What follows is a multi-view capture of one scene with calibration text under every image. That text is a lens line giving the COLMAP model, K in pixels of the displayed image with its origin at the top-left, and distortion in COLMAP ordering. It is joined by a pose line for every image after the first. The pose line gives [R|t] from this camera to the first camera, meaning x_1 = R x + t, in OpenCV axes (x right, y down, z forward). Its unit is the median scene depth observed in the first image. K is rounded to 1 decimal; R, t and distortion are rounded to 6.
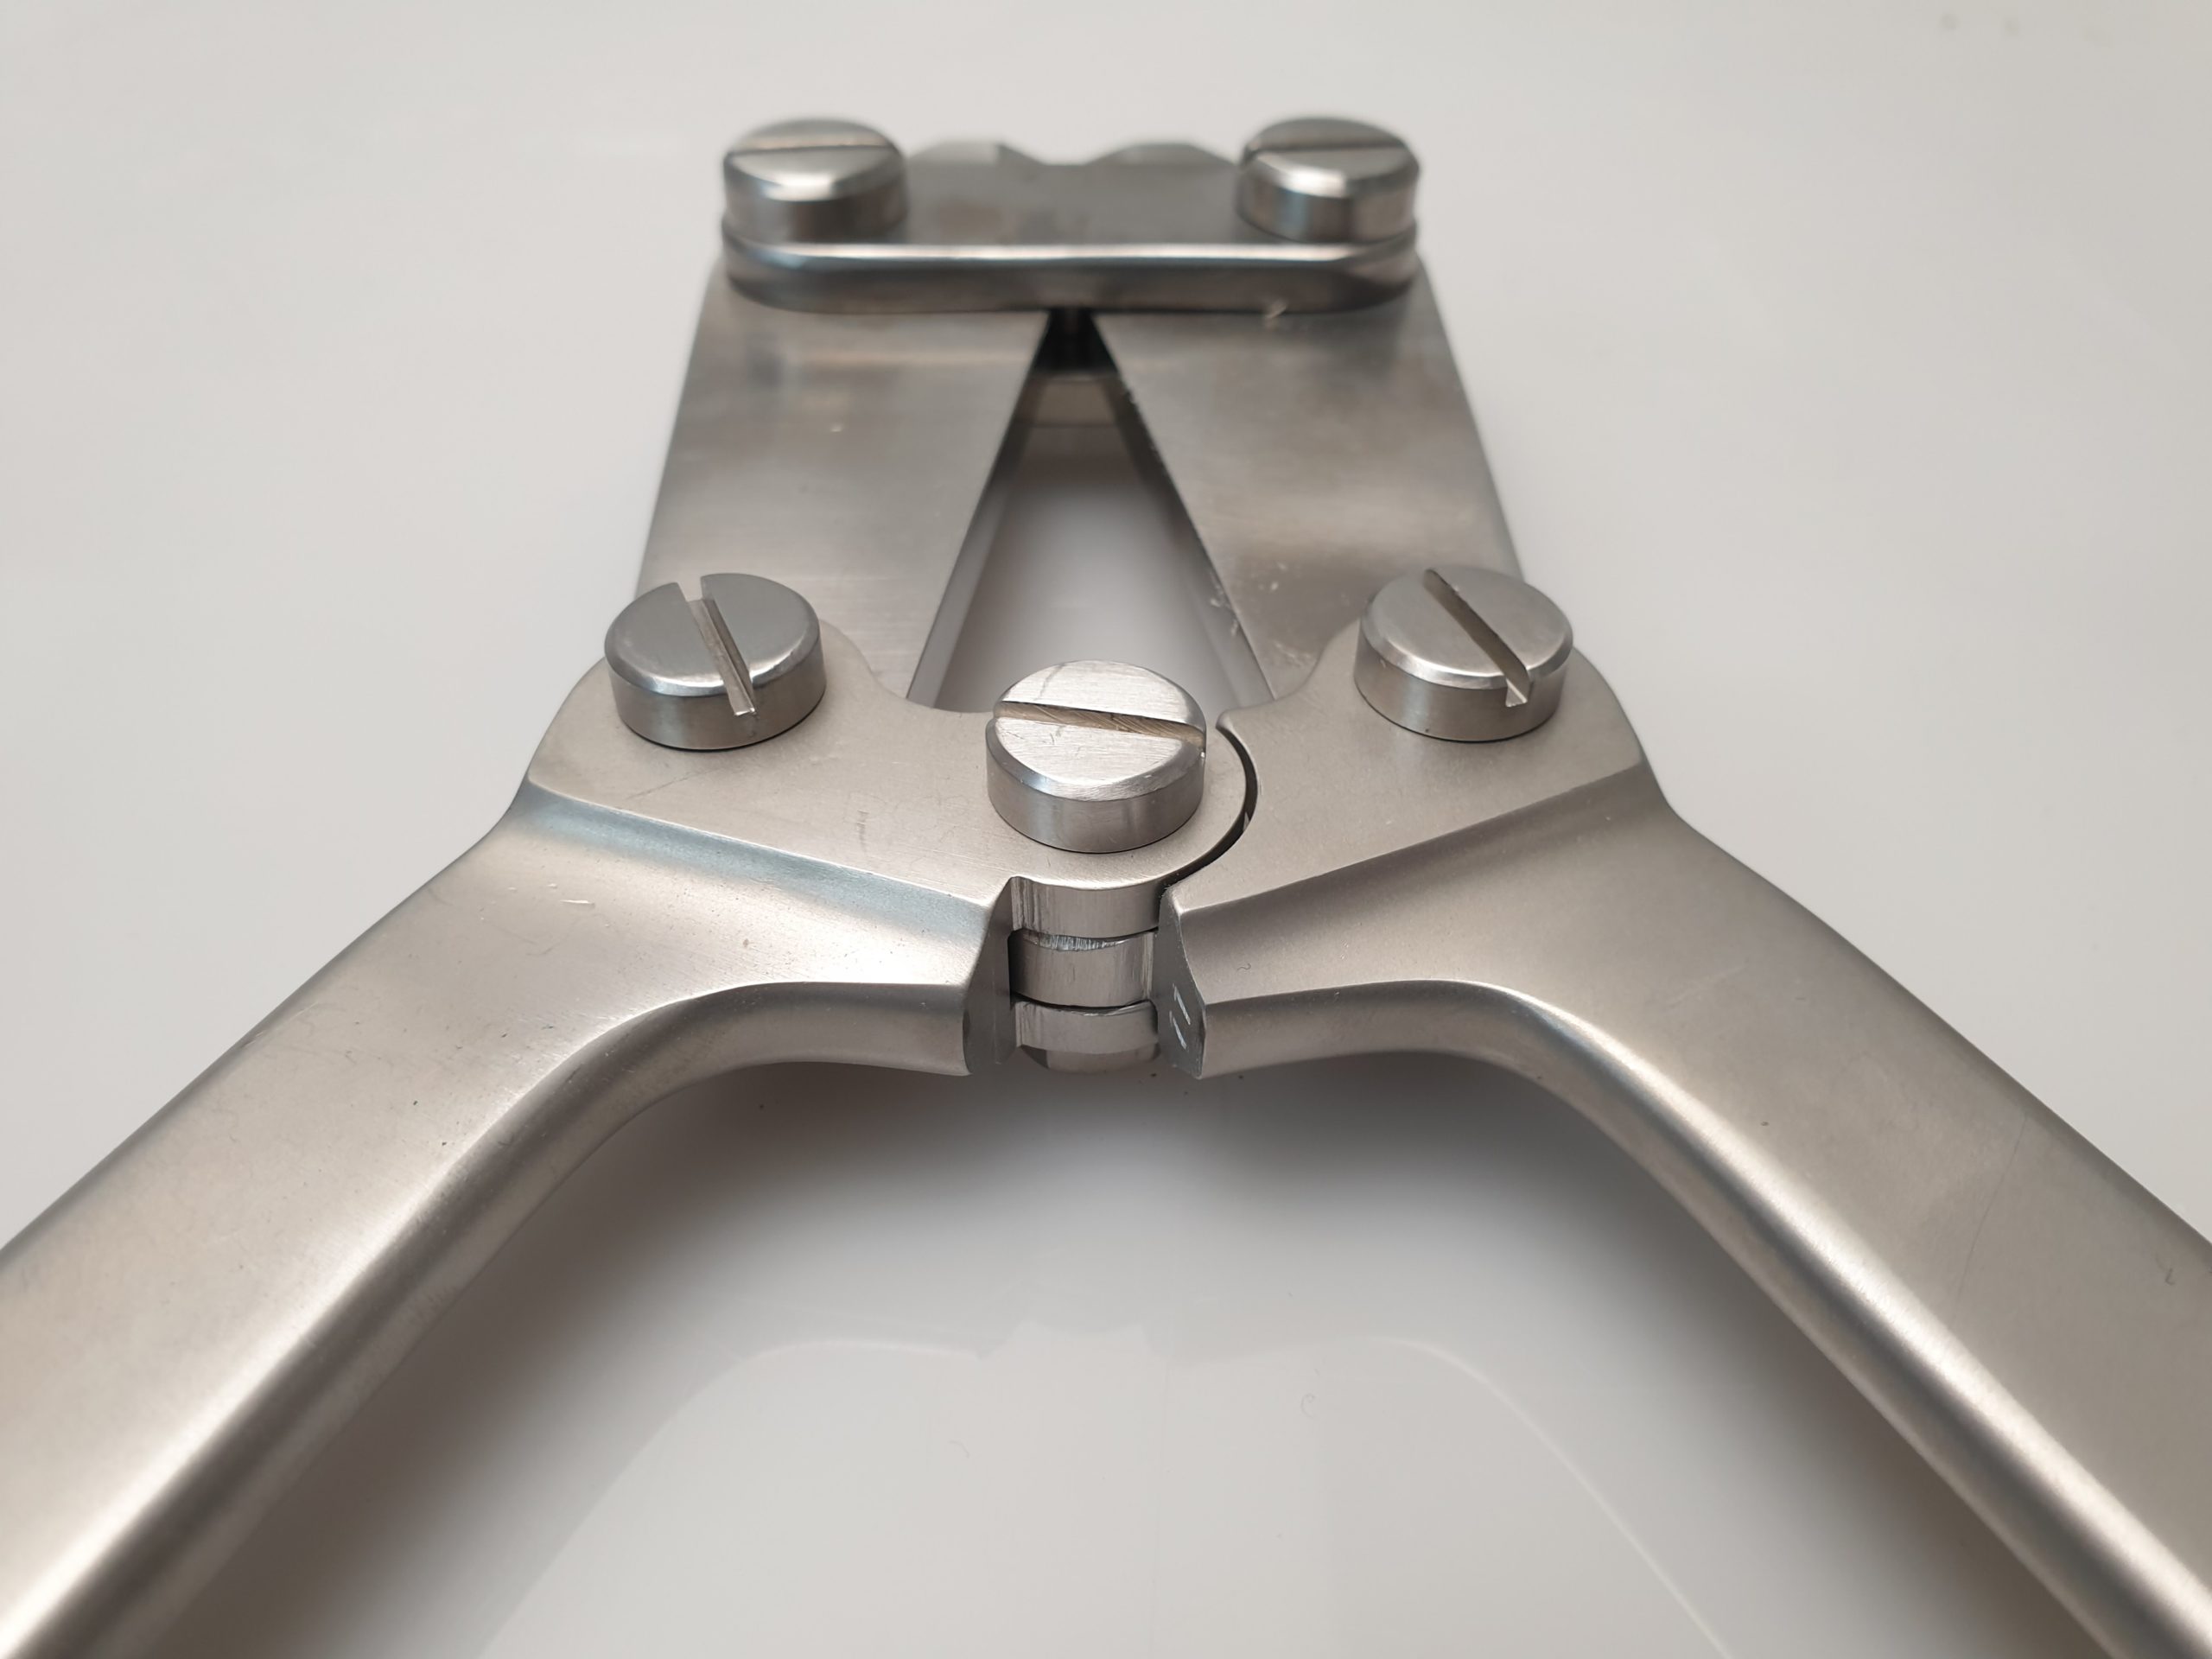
lens RADIAL K [[1663.1, 0, 1106.0], [0, 1663.1, 829.5], [0, 0, 1]] dist [-0.154069, 0.002927]
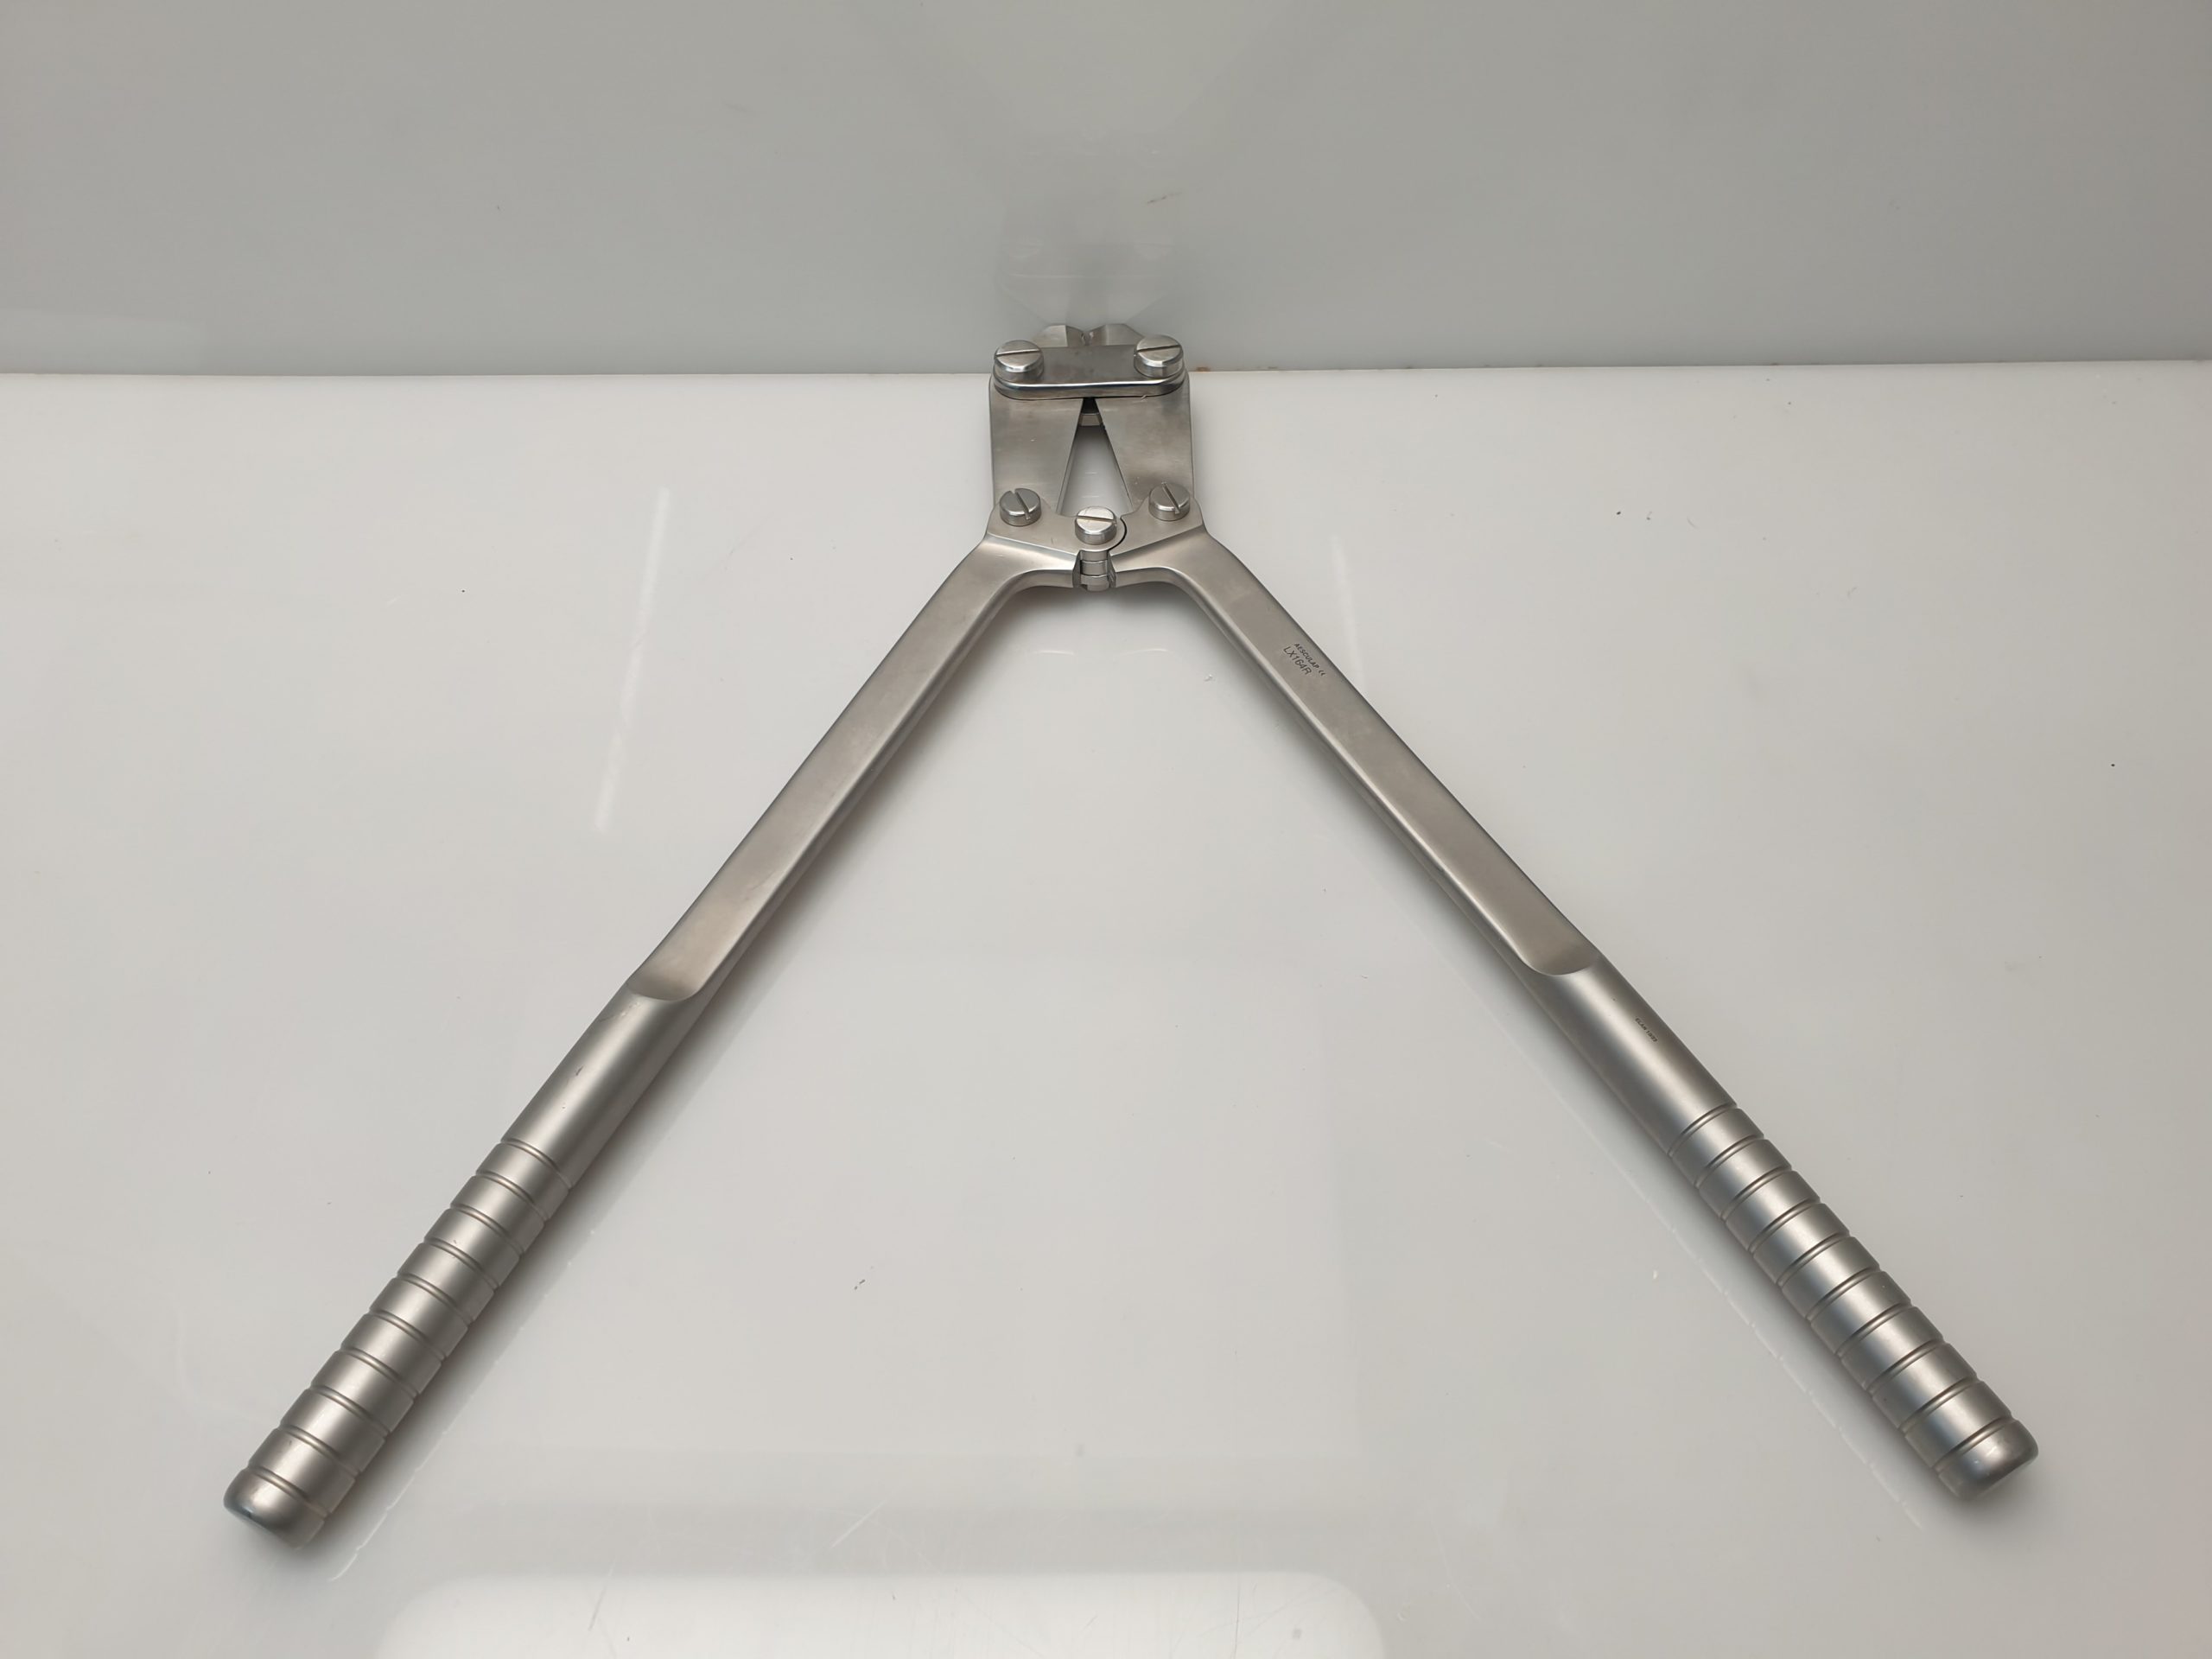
lens RADIAL K [[1663.1, 0, 1106.0], [0, 1663.1, 829.5], [0, 0, 1]] dist [-0.154069, 0.002927]
pose [[0.999886, -0.009707, -0.011574, 0.071462], [0.011636, 0.983532, 0.180357, -0.041583], [0.009633, -0.180471, 0.983533, -4.016409]]
